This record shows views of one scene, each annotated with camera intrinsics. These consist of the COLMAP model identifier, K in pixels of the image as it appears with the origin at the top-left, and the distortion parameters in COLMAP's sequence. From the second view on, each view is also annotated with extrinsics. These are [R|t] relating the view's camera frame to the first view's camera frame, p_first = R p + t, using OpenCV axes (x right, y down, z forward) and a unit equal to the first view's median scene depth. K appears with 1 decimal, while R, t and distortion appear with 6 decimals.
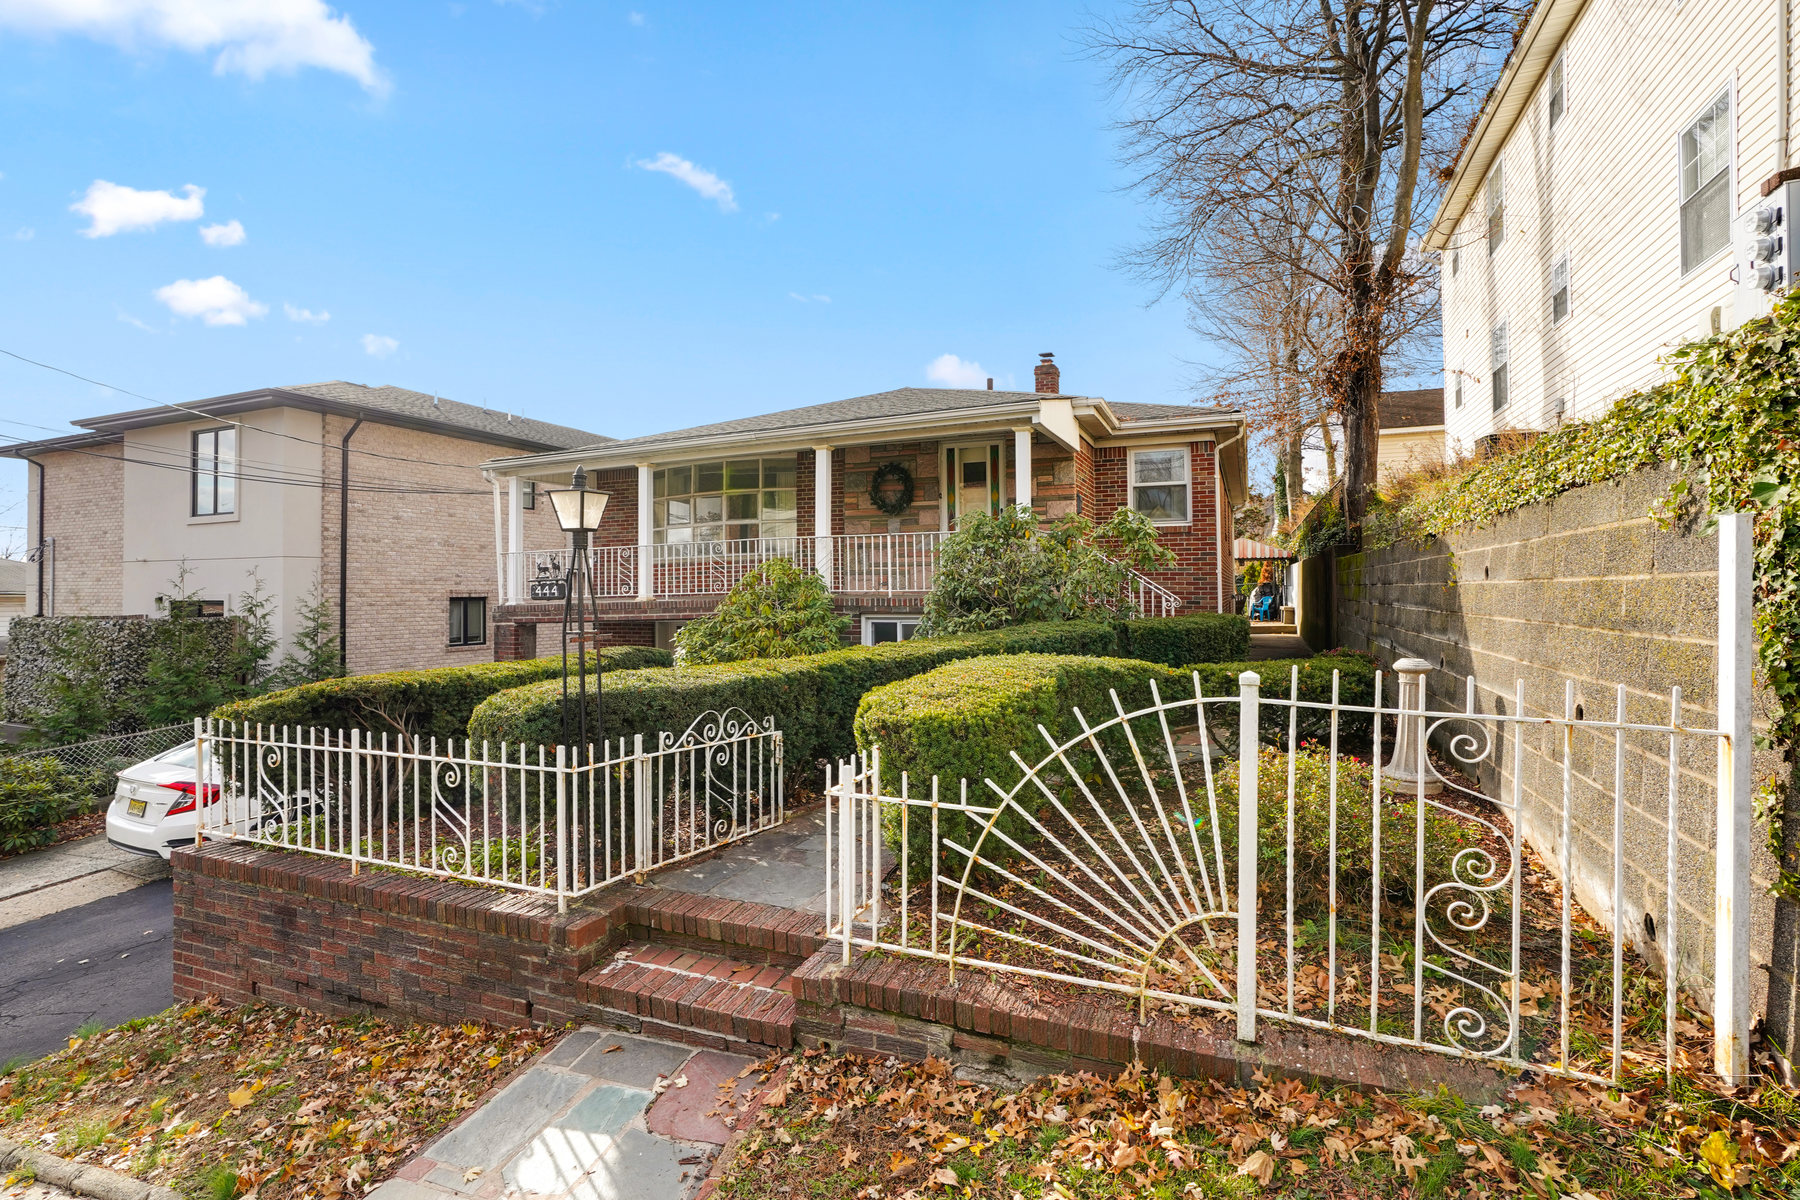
lens RADIAL K [[837.4, 0, 897.1], [0, 837.4, 586.3], [0, 0, 1]] dist [-0.067991, 0.021821]
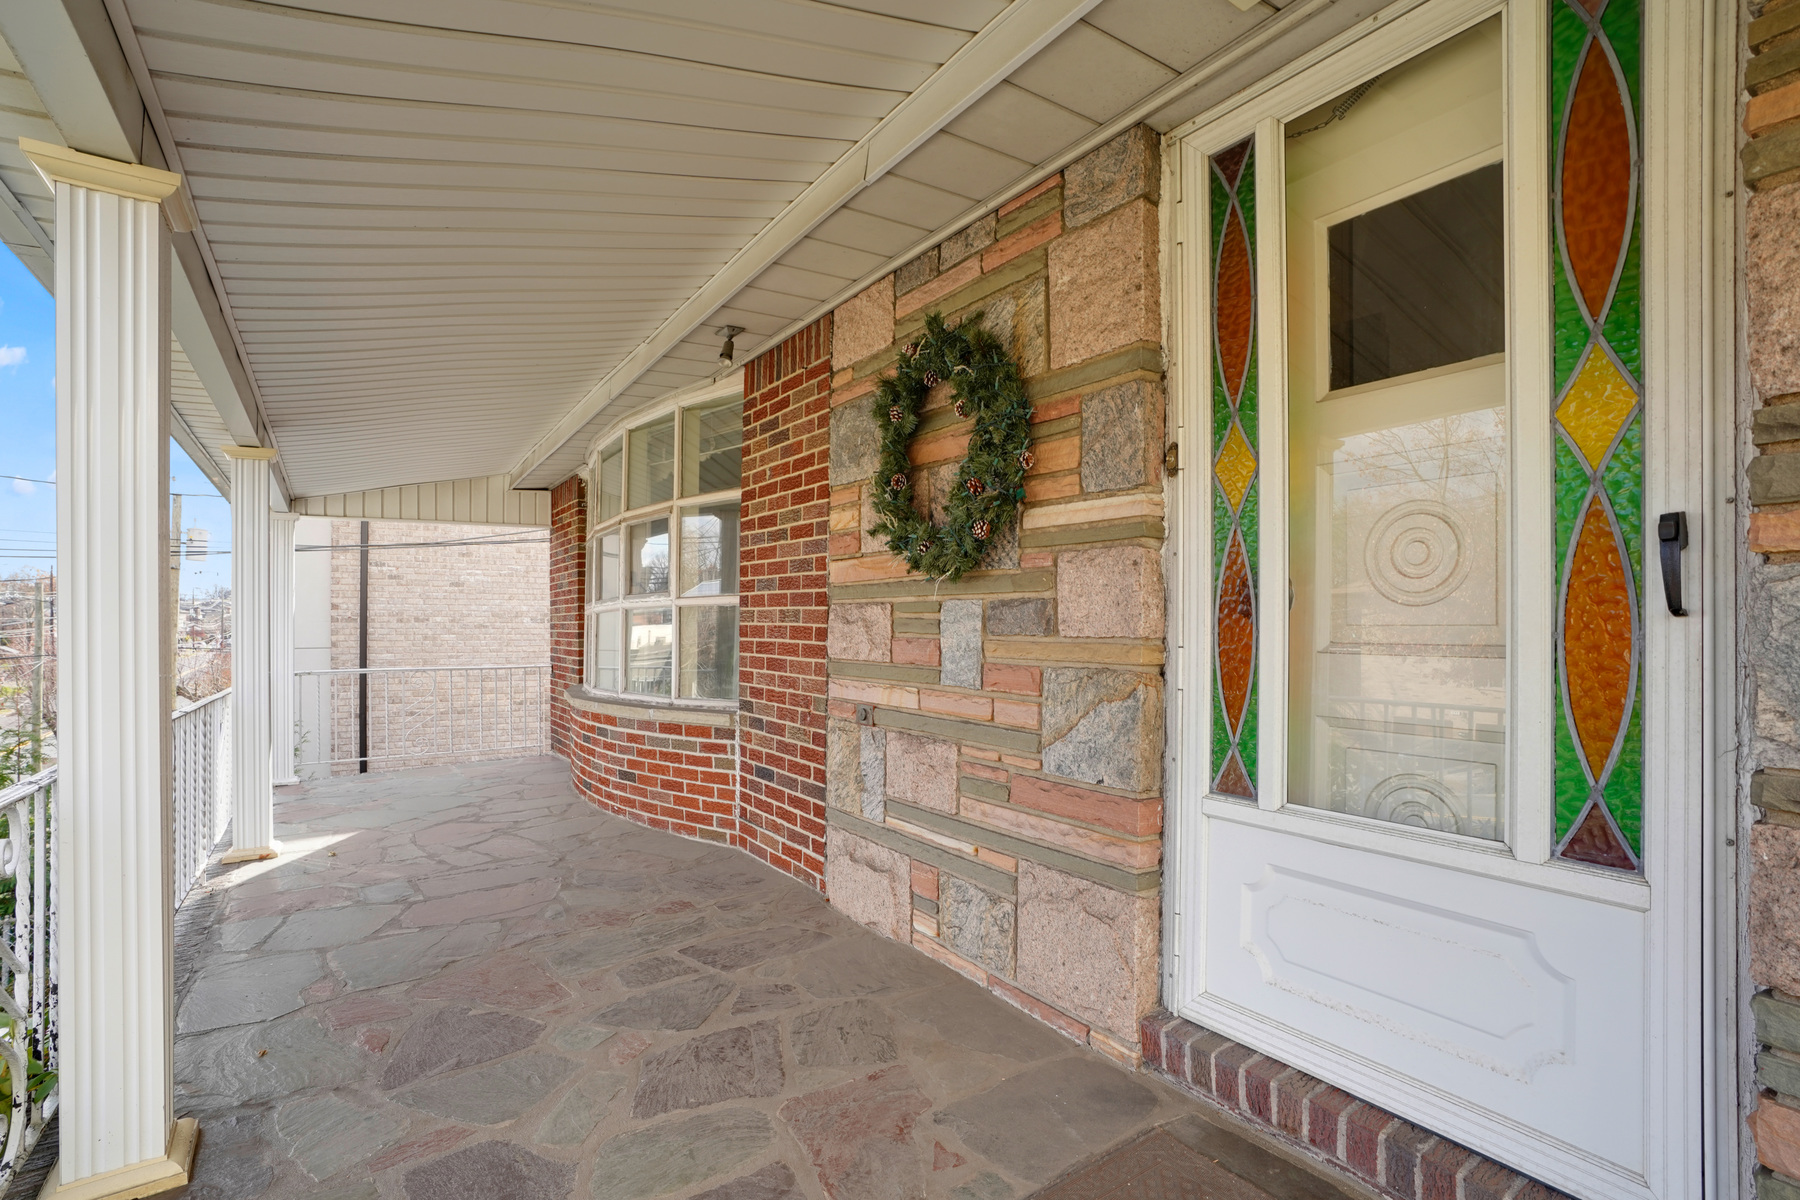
lens RADIAL K [[842.9, 0, 900.0], [0, 842.9, 600.0], [0, 0, 1]] dist [-0.072244, 0.032062]
pose [[0.837233, -0.007873, -0.546789, 0.094923], [-0.004106, 0.999778, -0.020682, -0.077337], [0.546831, 0.019561, 0.837015, 0.835096]]
